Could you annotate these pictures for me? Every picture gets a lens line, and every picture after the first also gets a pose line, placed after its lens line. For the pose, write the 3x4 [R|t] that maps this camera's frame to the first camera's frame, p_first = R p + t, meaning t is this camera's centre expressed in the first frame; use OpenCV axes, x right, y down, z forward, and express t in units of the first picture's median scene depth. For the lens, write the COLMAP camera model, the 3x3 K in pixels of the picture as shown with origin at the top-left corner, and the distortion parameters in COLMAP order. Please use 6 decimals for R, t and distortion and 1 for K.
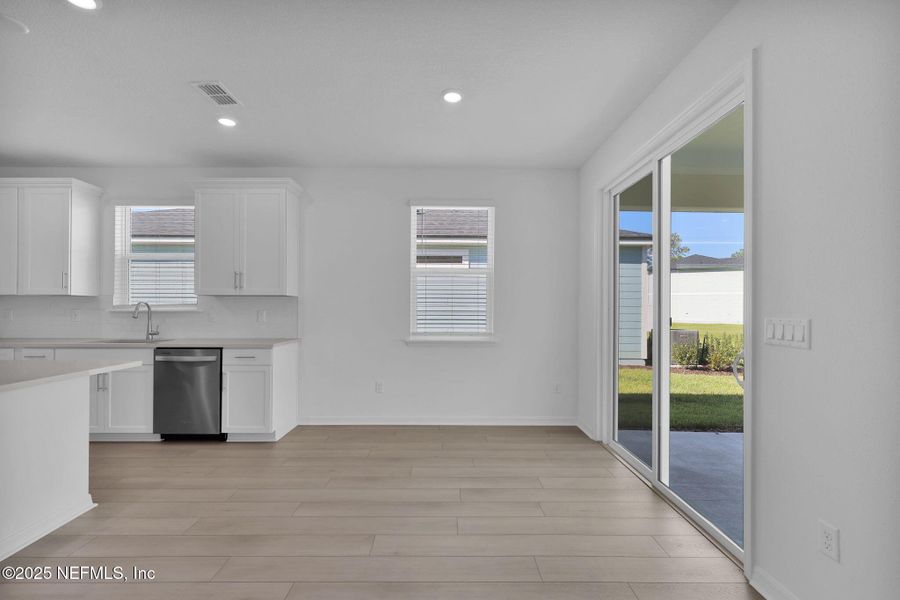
lens RADIAL K [[376.3, 0, 460.3], [0, 376.3, 305.5], [0, 0, 1]] dist [0.001458, 0.000244]
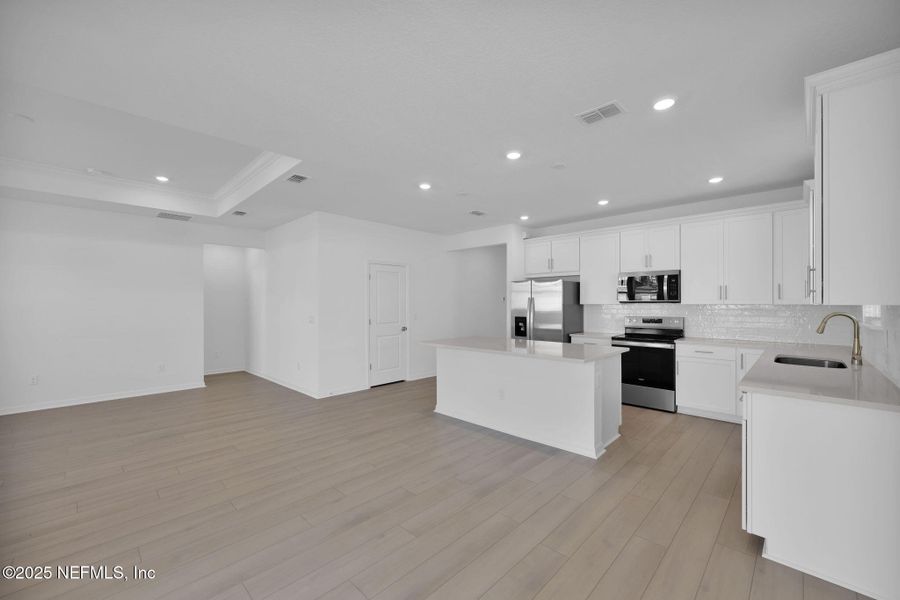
lens RADIAL K [[357.4, 0, 442.2], [0, 357.4, 302.1], [0, 0, 1]] dist [-0.020604, 0.000370]
pose [[-0.716443, -0.004688, -0.697630, 0.333985], [0.001387, 0.999966, -0.008145, -0.038989], [0.697644, -0.006803, -0.716412, 1.398116]]
